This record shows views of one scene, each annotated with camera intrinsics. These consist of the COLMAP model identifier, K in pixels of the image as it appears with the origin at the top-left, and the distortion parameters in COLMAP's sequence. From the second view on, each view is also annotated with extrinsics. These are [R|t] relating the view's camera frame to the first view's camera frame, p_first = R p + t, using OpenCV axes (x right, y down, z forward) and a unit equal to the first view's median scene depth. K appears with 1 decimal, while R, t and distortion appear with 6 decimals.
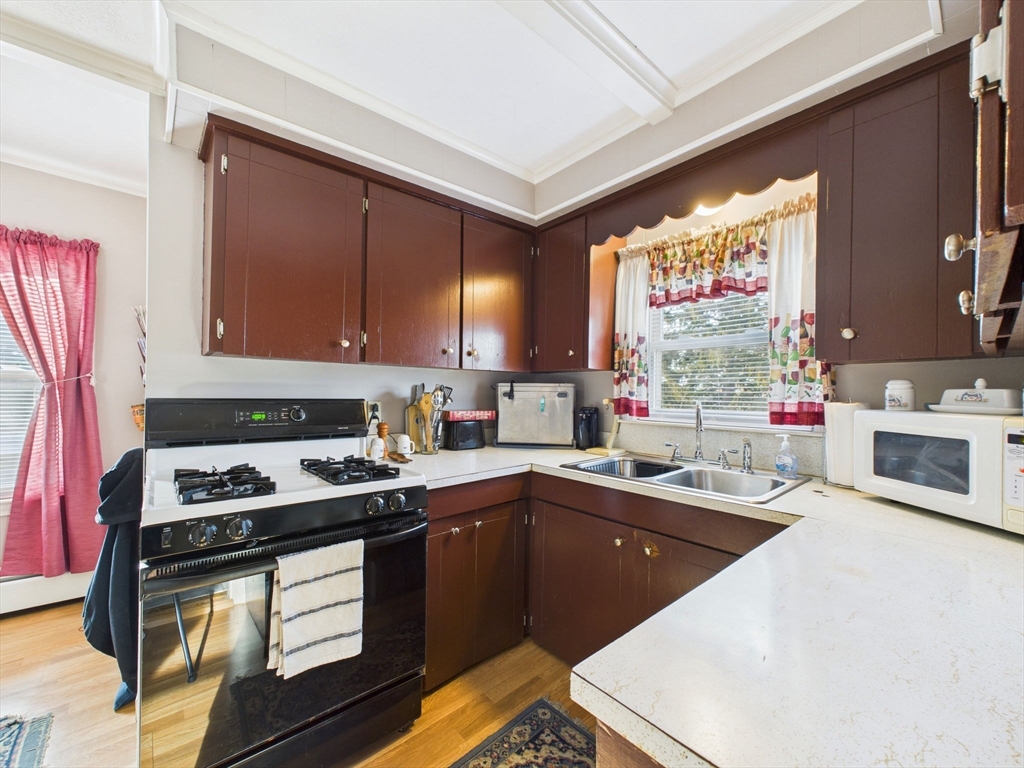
lens RADIAL K [[411.9, 0, 511.5], [0, 411.9, 390.3], [0, 0, 1]] dist [0.000025, 0.000286]
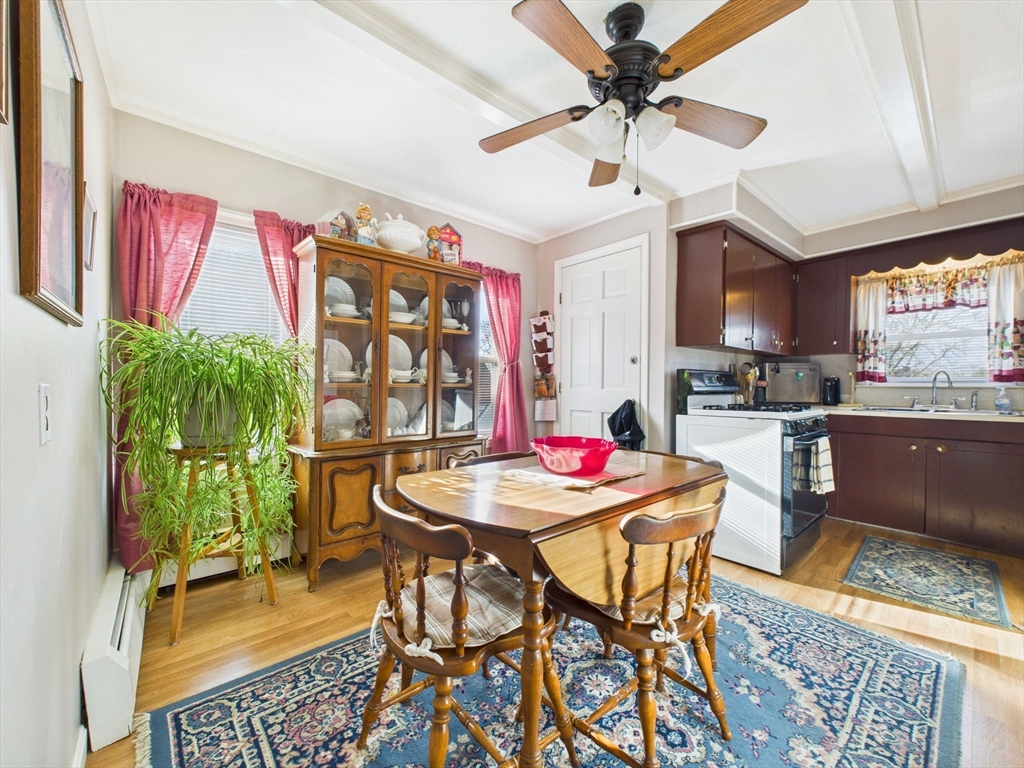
lens RADIAL K [[411.9, 0, 511.5], [0, 411.9, 390.3], [0, 0, 1]] dist [0.000025, 0.000286]
pose [[0.999794, -0.007885, 0.018686, -1.285642], [0.007523, 0.999784, 0.019366, 0.058888], [-0.018835, -0.019222, 0.999638, -0.647889]]
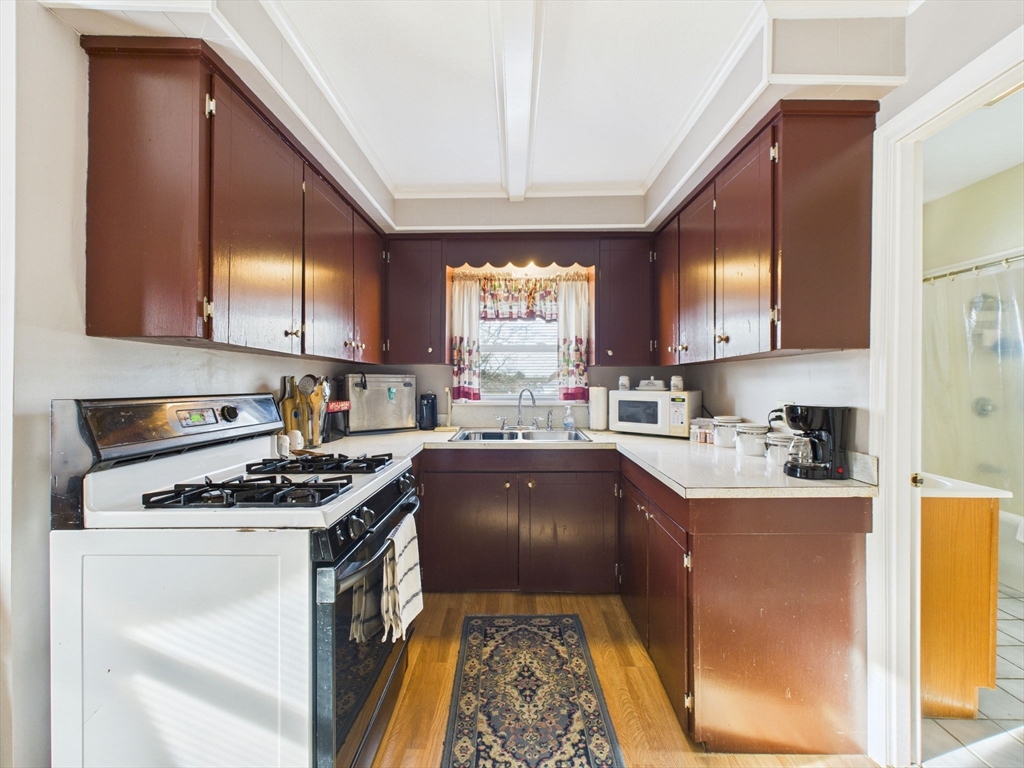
lens RADIAL K [[411.7, 0, 509.4], [0, 411.7, 380.6], [0, 0, 1]] dist [-0.000532, -0.000017]
pose [[0.660715, -0.004853, 0.750622, -0.690912], [0.000632, 0.999982, 0.005909, -0.008813], [-0.750637, -0.003430, 0.660706, 0.027272]]
